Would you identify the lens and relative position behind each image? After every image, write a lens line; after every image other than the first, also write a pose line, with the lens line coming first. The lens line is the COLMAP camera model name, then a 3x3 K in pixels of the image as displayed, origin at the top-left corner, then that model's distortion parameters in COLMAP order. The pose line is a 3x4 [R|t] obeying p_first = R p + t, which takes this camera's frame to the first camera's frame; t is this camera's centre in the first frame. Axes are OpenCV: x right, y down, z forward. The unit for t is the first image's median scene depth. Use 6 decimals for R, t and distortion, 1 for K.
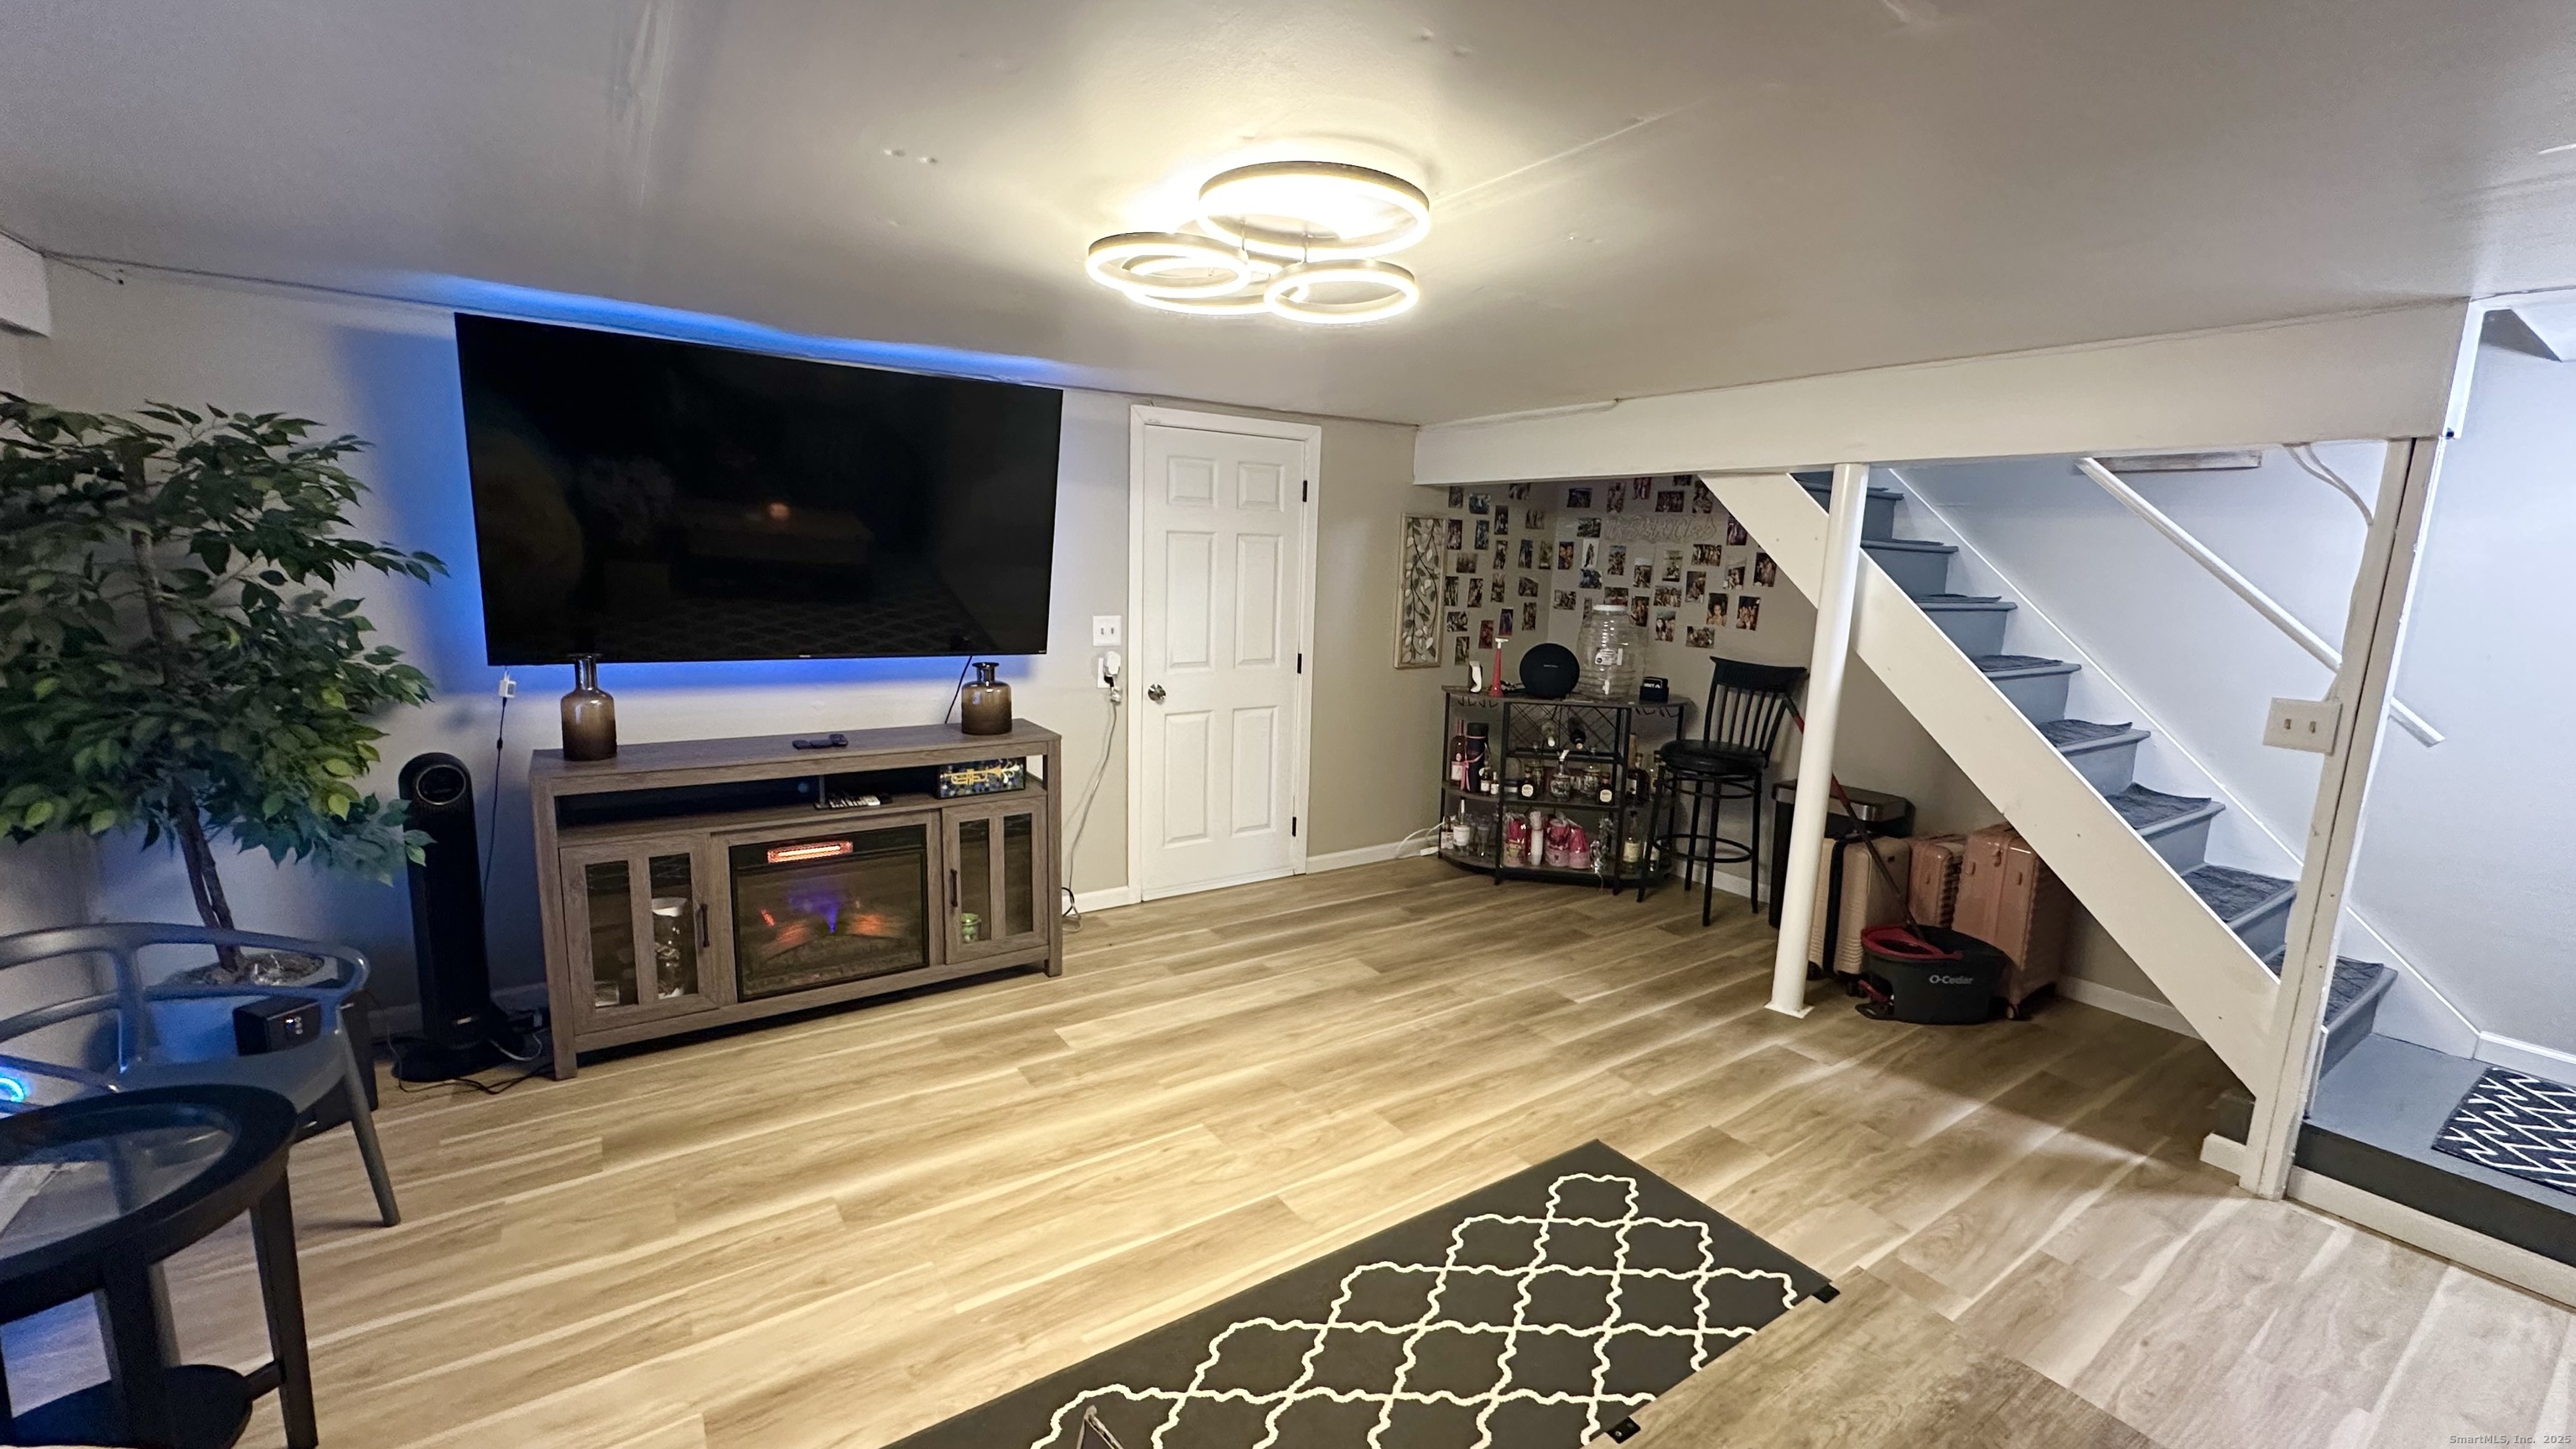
lens RADIAL K [[1026.9, 0, 1285.8], [0, 1026.9, 720.0], [0, 0, 1]] dist [-0.005378, 0.000576]
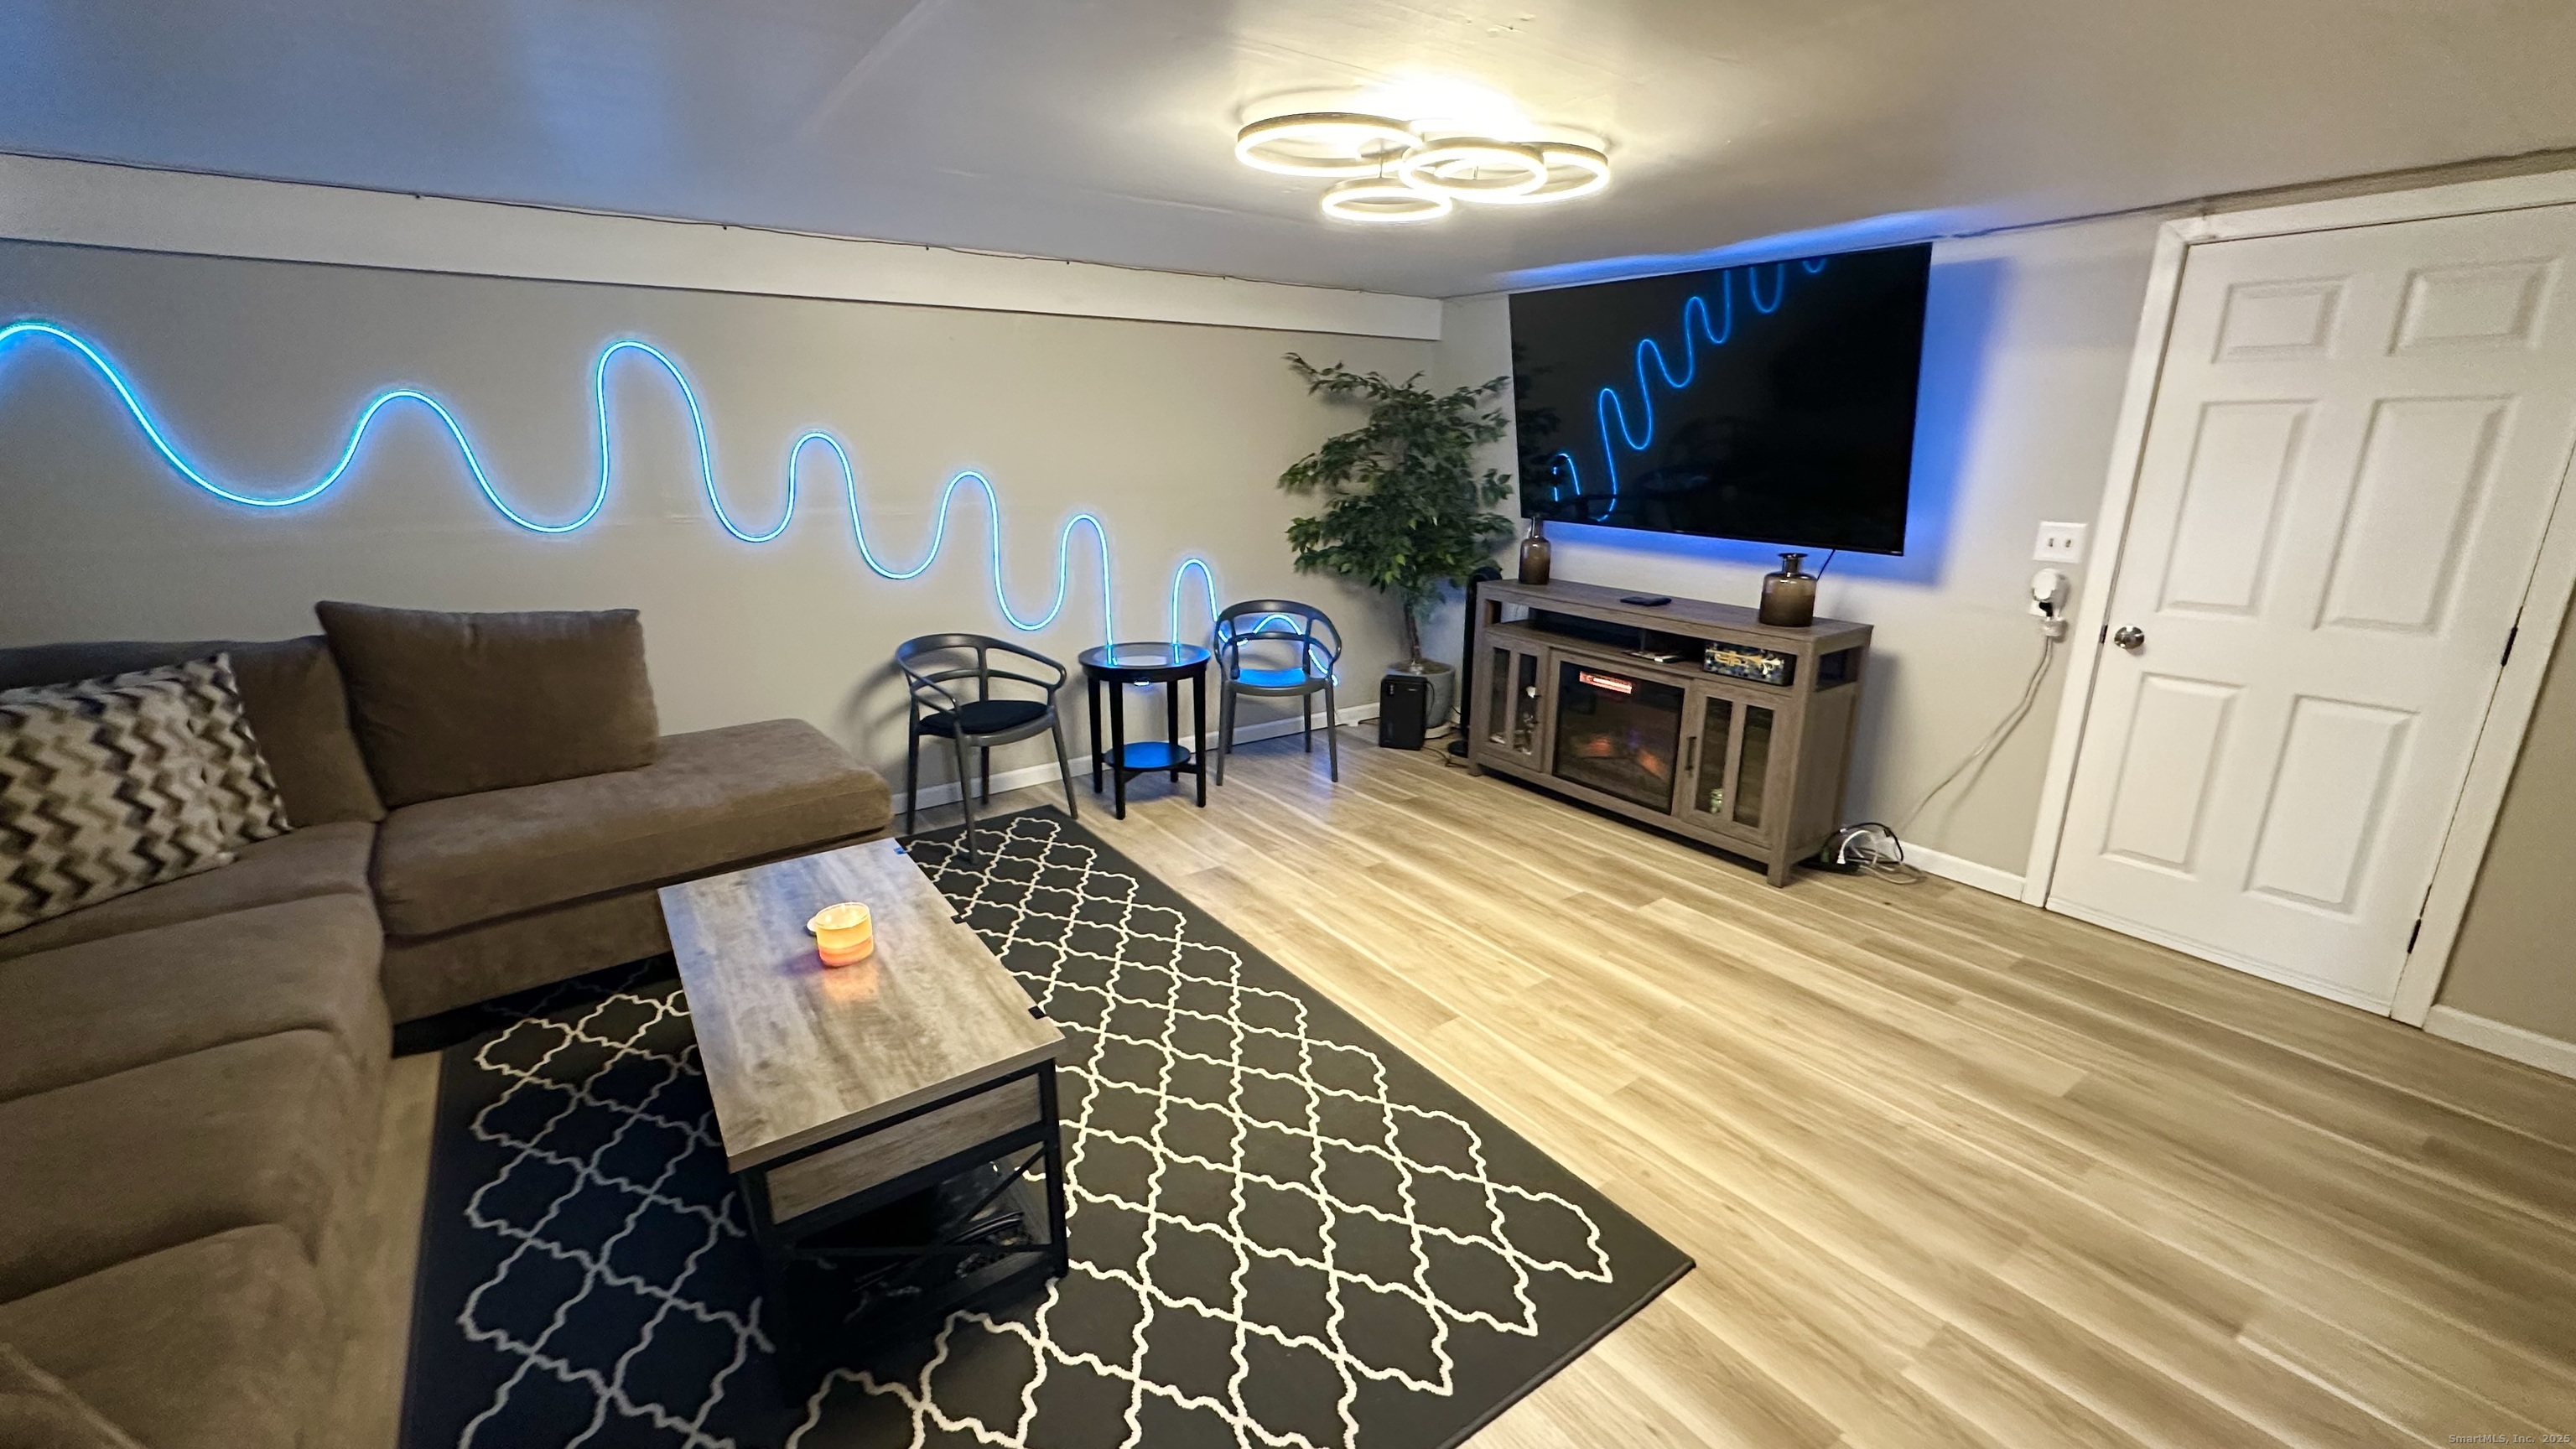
lens RADIAL K [[1026.9, 0, 1285.8], [0, 1026.9, 720.0], [0, 0, 1]] dist [-0.005378, 0.000576]
pose [[0.029248, 0.239601, -0.970431, 0.716786], [-0.162598, 0.959056, 0.231892, -0.053433], [0.986259, 0.151008, 0.067009, 0.497922]]
